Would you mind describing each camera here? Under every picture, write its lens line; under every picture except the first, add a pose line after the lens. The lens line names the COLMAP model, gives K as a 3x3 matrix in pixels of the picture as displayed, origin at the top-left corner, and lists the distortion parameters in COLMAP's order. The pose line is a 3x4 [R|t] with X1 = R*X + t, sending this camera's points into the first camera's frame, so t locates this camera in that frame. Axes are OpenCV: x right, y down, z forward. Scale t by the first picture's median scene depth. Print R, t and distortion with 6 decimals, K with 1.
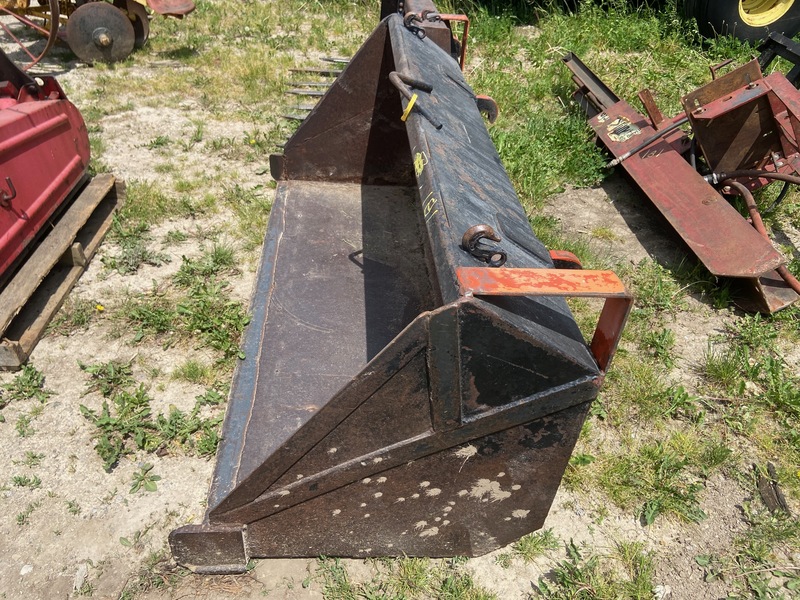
lens RADIAL K [[604.6, 0, 395.9], [0, 604.6, 299.6], [0, 0, 1]] dist [0.113261, -0.137220]
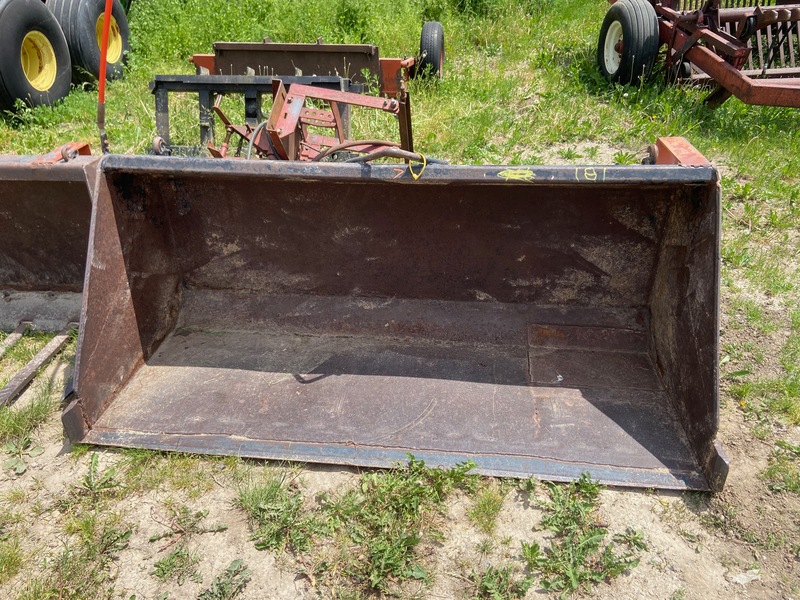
lens RADIAL K [[604.6, 0, 407.1], [0, 604.6, 296.2], [0, 0, 1]] dist [0.113261, -0.137220]
pose [[0.169303, -0.564326, 0.808005, -0.724968], [0.624093, 0.695910, 0.355270, -0.396504], [-0.762787, 0.444122, 0.470012, 0.424094]]
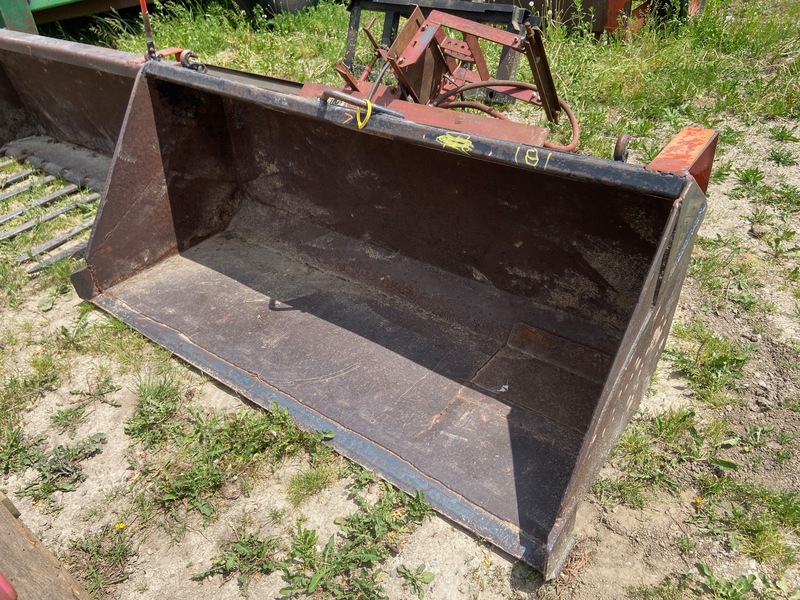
lens RADIAL K [[604.6, 0, 399.7], [0, 604.6, 299.6], [0, 0, 1]] dist [0.113261, -0.137220]
pose [[0.637864, -0.528488, 0.560205, -0.480520], [0.535953, 0.826975, 0.169904, -0.141256], [-0.553067, 0.191868, 0.810742, 0.141181]]
